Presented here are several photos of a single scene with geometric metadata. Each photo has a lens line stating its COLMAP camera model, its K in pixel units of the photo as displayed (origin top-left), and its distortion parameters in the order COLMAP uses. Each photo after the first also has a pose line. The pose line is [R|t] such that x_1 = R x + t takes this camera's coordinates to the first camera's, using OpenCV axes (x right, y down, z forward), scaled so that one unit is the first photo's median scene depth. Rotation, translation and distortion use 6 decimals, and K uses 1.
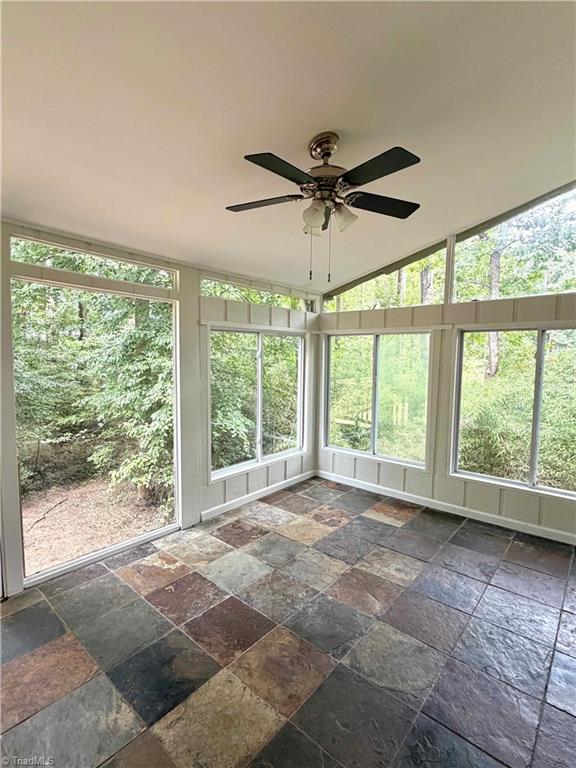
lens RADIAL K [[376.4, 0, 290.0], [0, 376.4, 381.9], [0, 0, 1]] dist [-0.017112, 0.000466]
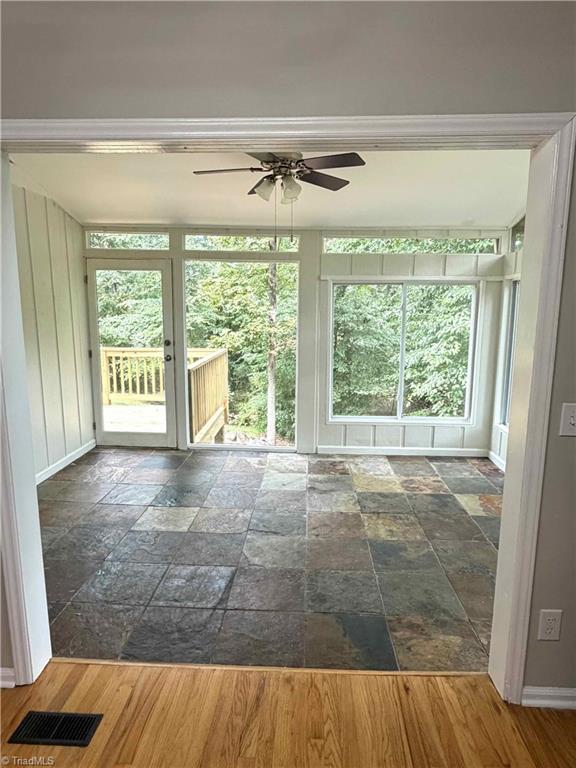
lens RADIAL K [[481.1, 0, 294.1], [0, 481.1, 383.7], [0, 0, 1]] dist [-0.001084, 0.000099]
pose [[0.607503, 0.115123, -0.785931, 0.823925], [-0.058415, 0.993237, 0.100336, 0.015575], [0.792167, -0.015044, 0.610119, 0.047636]]
